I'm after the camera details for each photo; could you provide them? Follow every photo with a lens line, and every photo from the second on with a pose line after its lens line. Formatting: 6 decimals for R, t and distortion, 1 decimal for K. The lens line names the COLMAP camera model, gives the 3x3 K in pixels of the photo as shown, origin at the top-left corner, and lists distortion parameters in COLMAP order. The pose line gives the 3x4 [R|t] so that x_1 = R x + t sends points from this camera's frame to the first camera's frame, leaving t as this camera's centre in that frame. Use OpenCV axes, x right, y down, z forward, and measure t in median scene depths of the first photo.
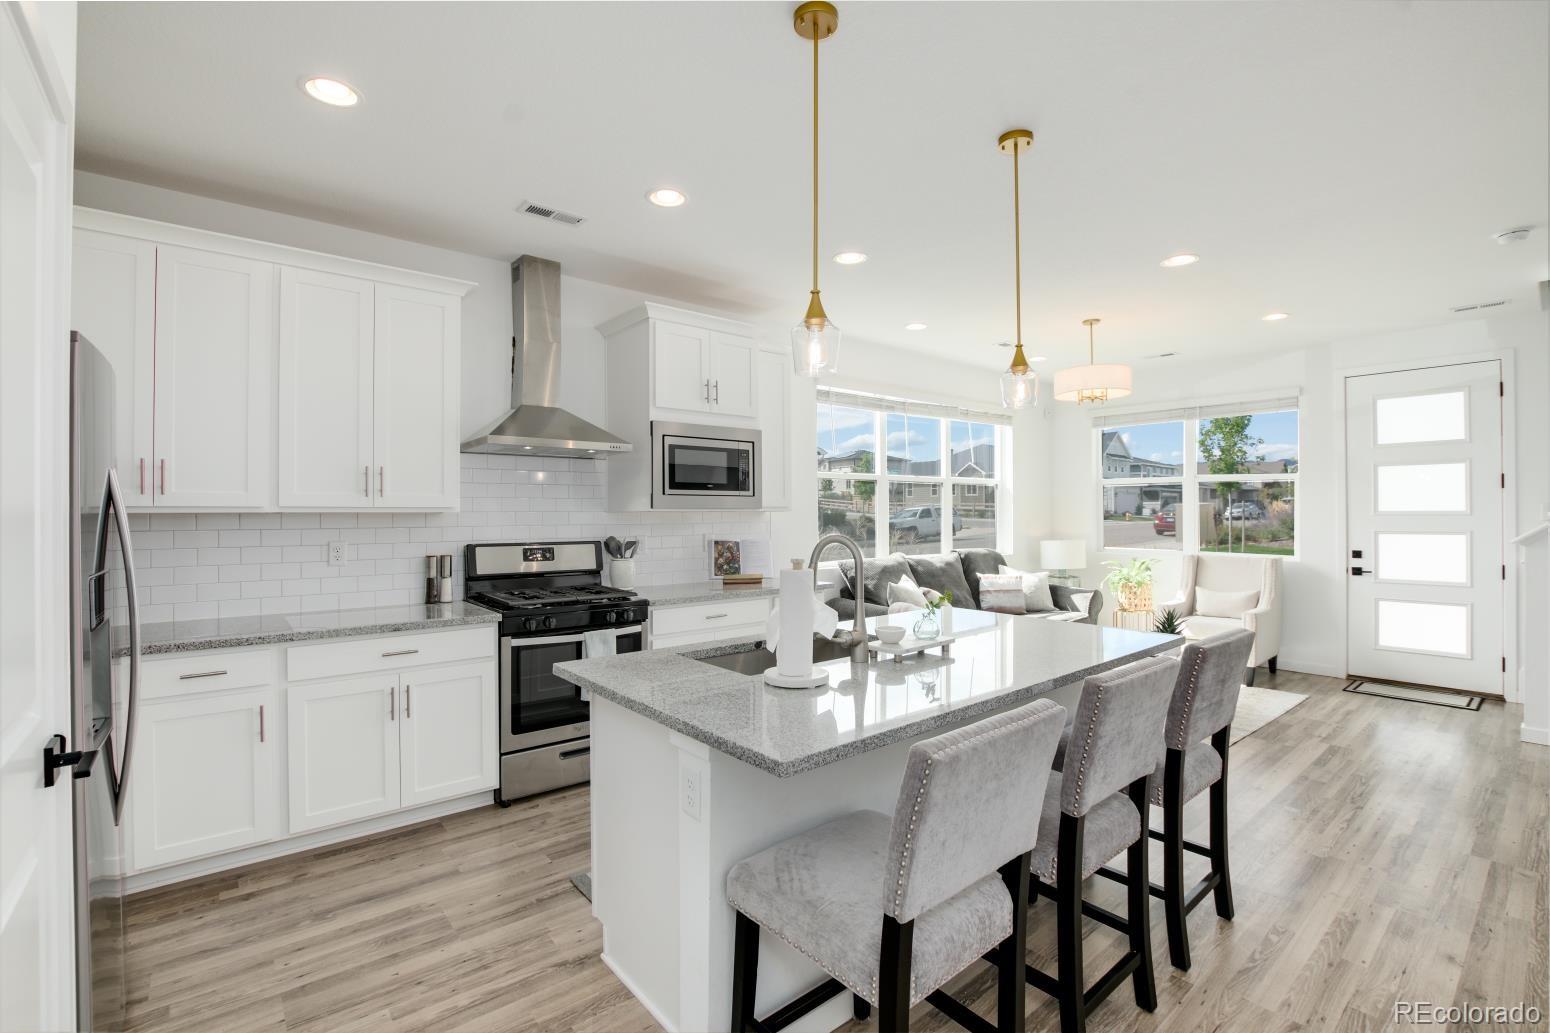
lens RADIAL K [[696.9, 0, 777.8], [0, 696.9, 511.7], [0, 0, 1]] dist [-0.038802, 0.007525]
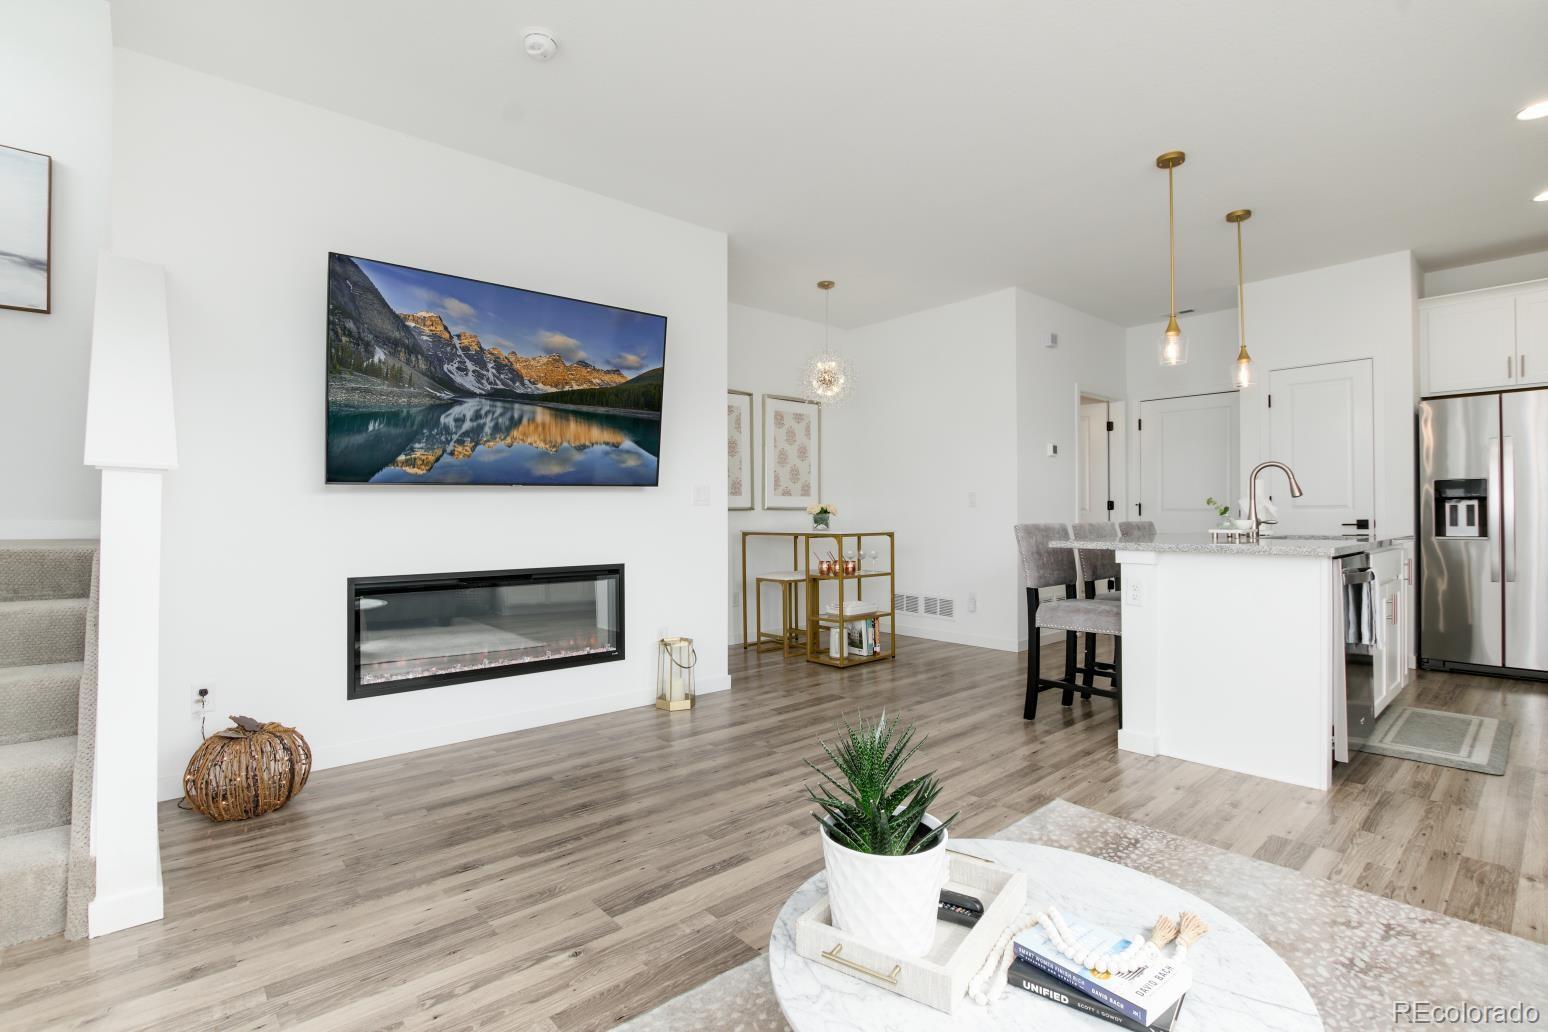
lens RADIAL K [[723.0, 0, 774.0], [0, 723.0, 516.0], [0, 0, 1]] dist [-0.035931, 0.001357]
pose [[-0.999677, 0.009658, -0.023508, 0.688522], [0.009604, 0.999951, 0.002439, 0.077128], [0.023531, 0.002212, -0.999721, 1.408765]]
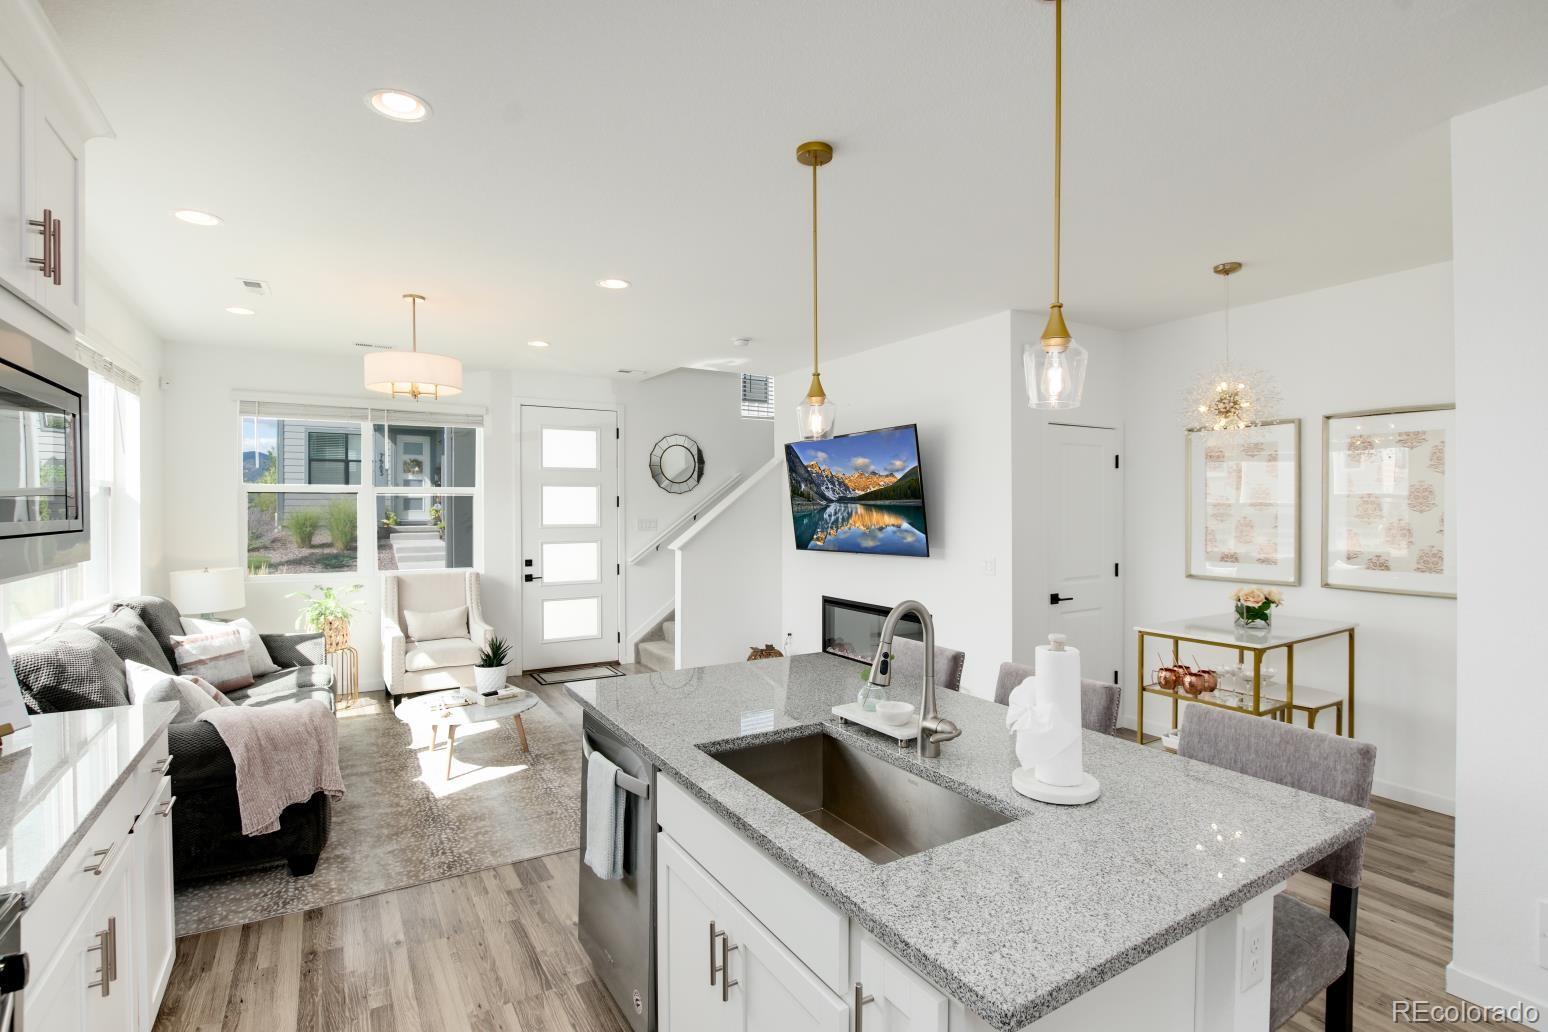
lens RADIAL K [[728.2, 0, 774.0], [0, 728.2, 516.0], [0, 0, 1]] dist [-0.029954, 0.000322]
pose [[0.145461, -0.006836, 0.989340, -0.369668], [-0.002948, 0.999969, 0.007343, -0.033551], [-0.989360, -0.003985, 0.145436, 0.558253]]
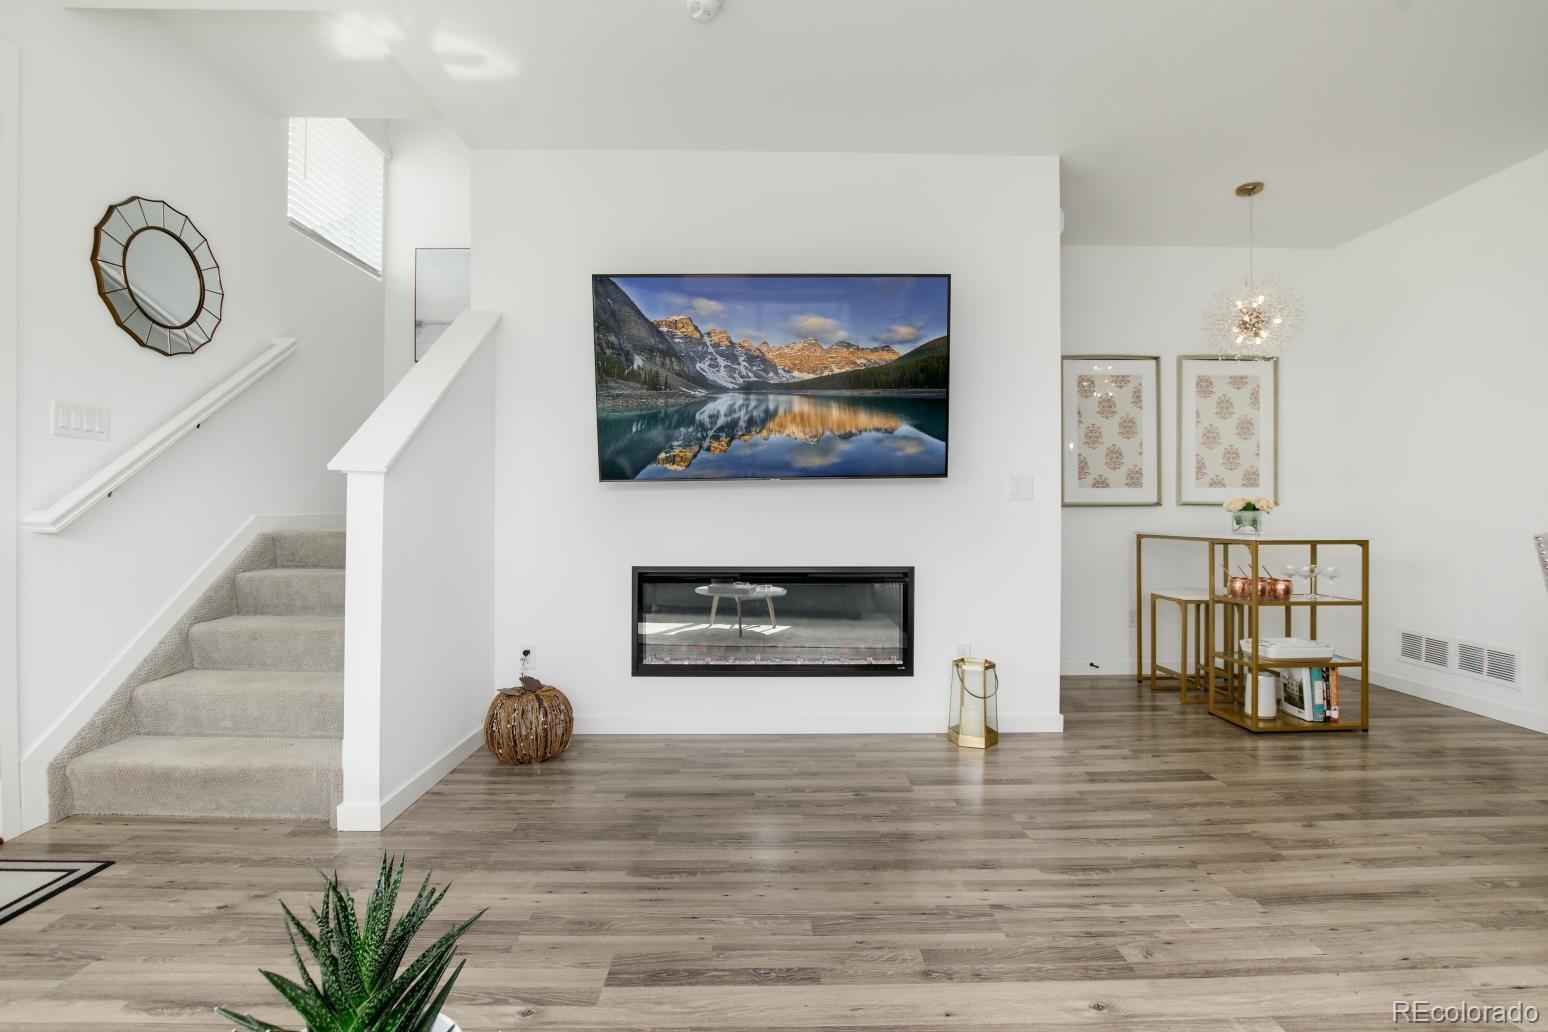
lens RADIAL K [[704.2, 0, 775.9], [0, 704.2, 509.5], [0, 0, 1]] dist [-0.036317, 0.005338]
pose [[-0.775077, 0.005537, 0.631843, 0.478346], [0.002691, 0.999981, -0.005463, 0.078486], [-0.631861, -0.002534, -0.775077, 1.186992]]
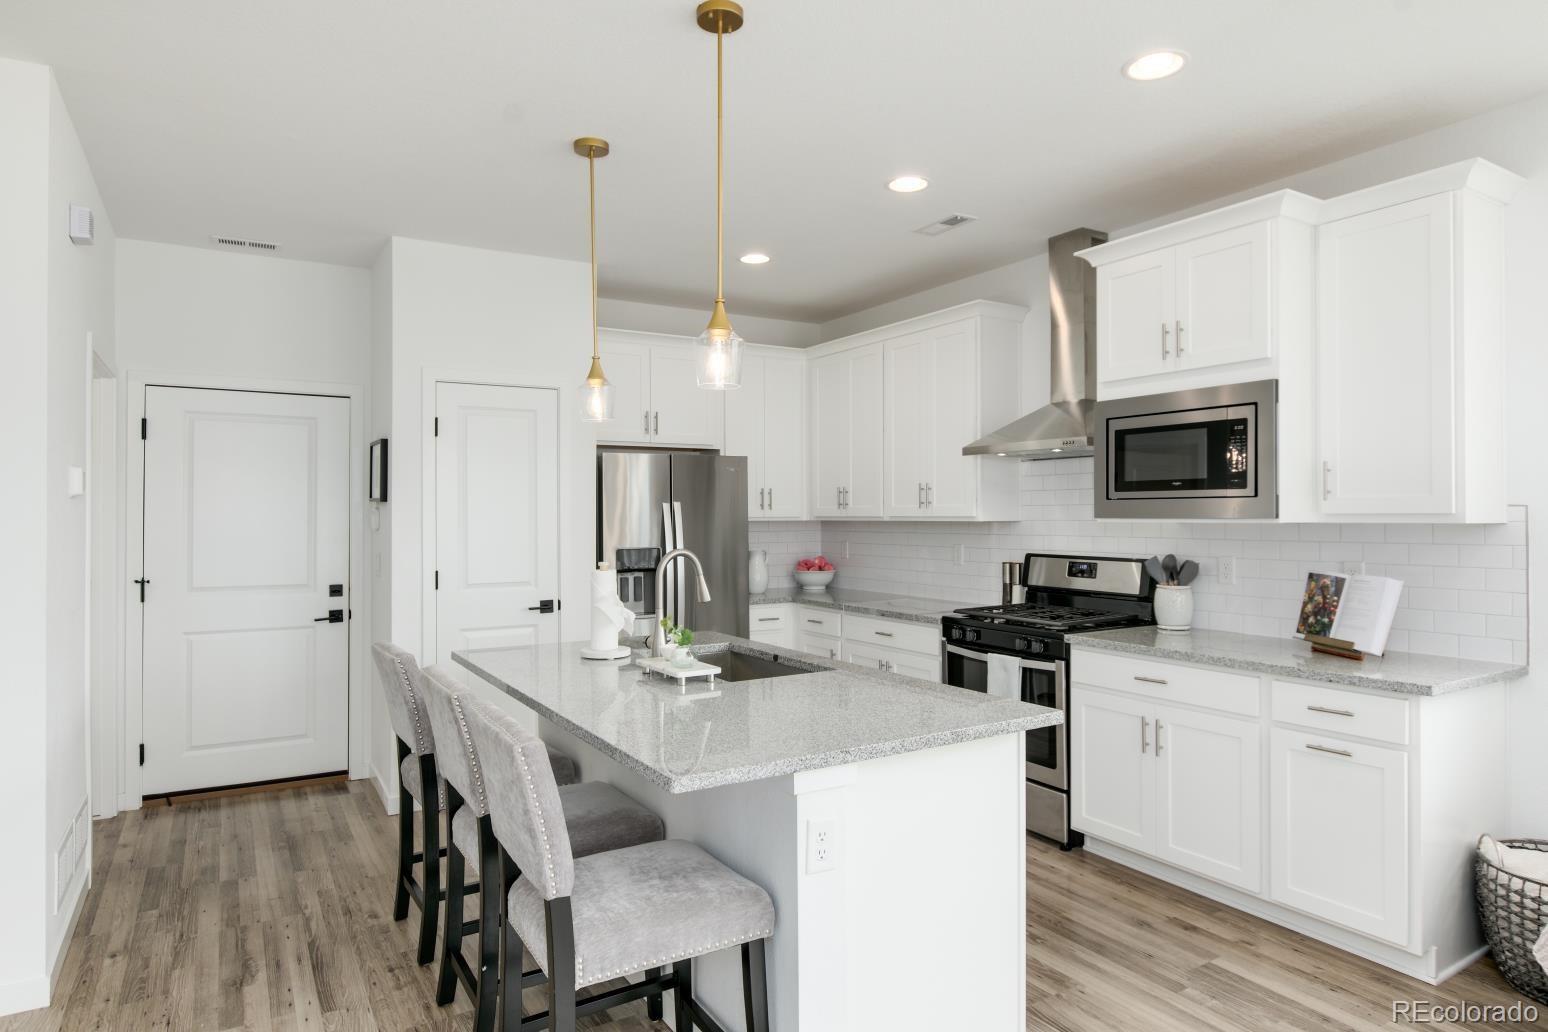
lens RADIAL K [[909.3, 0, 774.0], [0, 909.3, 516.0], [0, 0, 1]] dist [-0.014878, -0.000220]
pose [[-0.145486, 0.004991, -0.989348, 0.769754], [0.006137, 0.999973, 0.004142, -0.012115], [0.989341, -0.005469, -0.145513, 0.720651]]
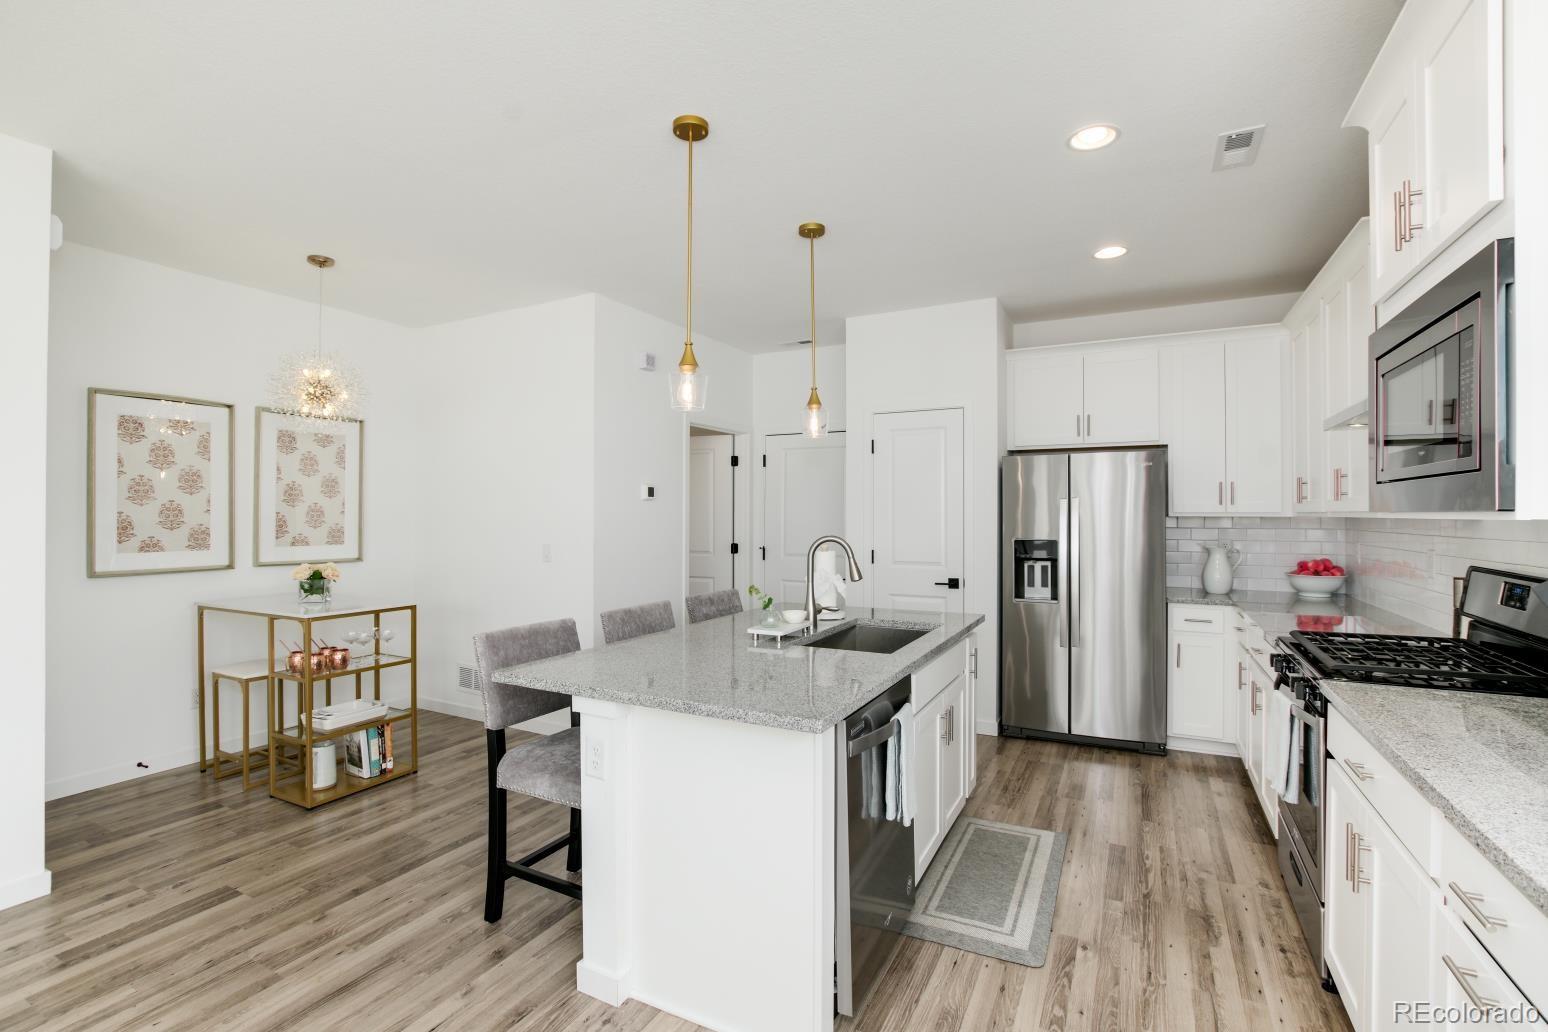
lens RADIAL K [[696.0, 0, 776.8], [0, 696.0, 511.3], [0, 0, 1]] dist [-0.038802, 0.007525]
pose [[-0.921240, 0.001275, -0.388993, 0.365594], [0.003731, 0.999978, -0.005559, -0.003658], [0.388978, -0.006572, -0.921224, 1.158910]]
